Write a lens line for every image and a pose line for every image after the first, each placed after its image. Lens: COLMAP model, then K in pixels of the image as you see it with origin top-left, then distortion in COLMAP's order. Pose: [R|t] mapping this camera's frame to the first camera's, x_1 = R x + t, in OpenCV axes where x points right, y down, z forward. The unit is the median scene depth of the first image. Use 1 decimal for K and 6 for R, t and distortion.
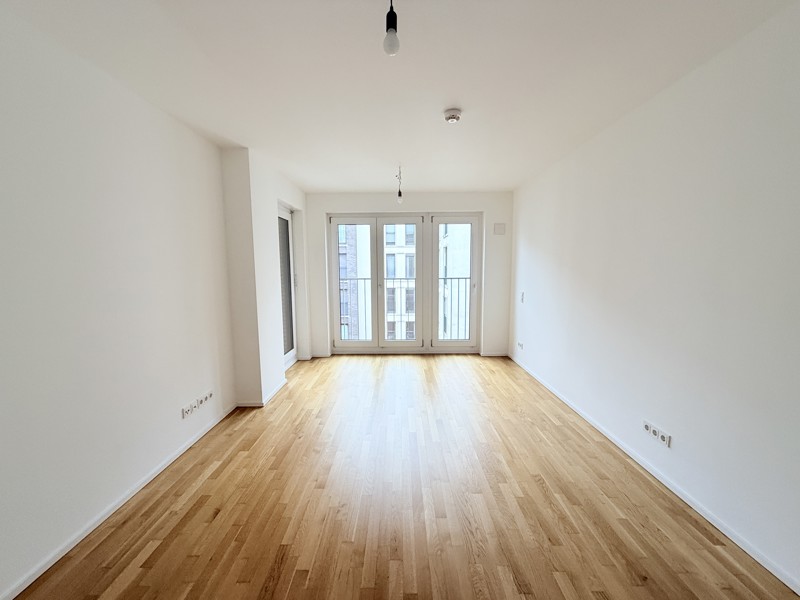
lens RADIAL K [[315.0, 0, 393.4], [0, 315.0, 300.5], [0, 0, 1]] dist [0.004100, -0.000078]
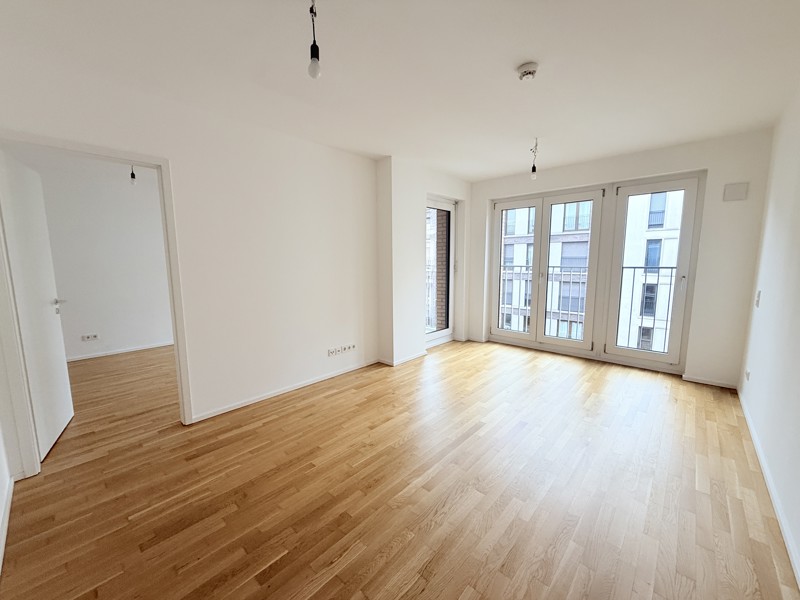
lens RADIAL K [[315.0, 0, 400.6], [0, 315.0, 299.8], [0, 0, 1]] dist [0.004100, -0.000078]
pose [[0.749262, 0.086085, -0.656656, 0.355495], [-0.068878, 0.996268, 0.052015, 0.010115], [0.658683, 0.006256, 0.752395, 0.080740]]
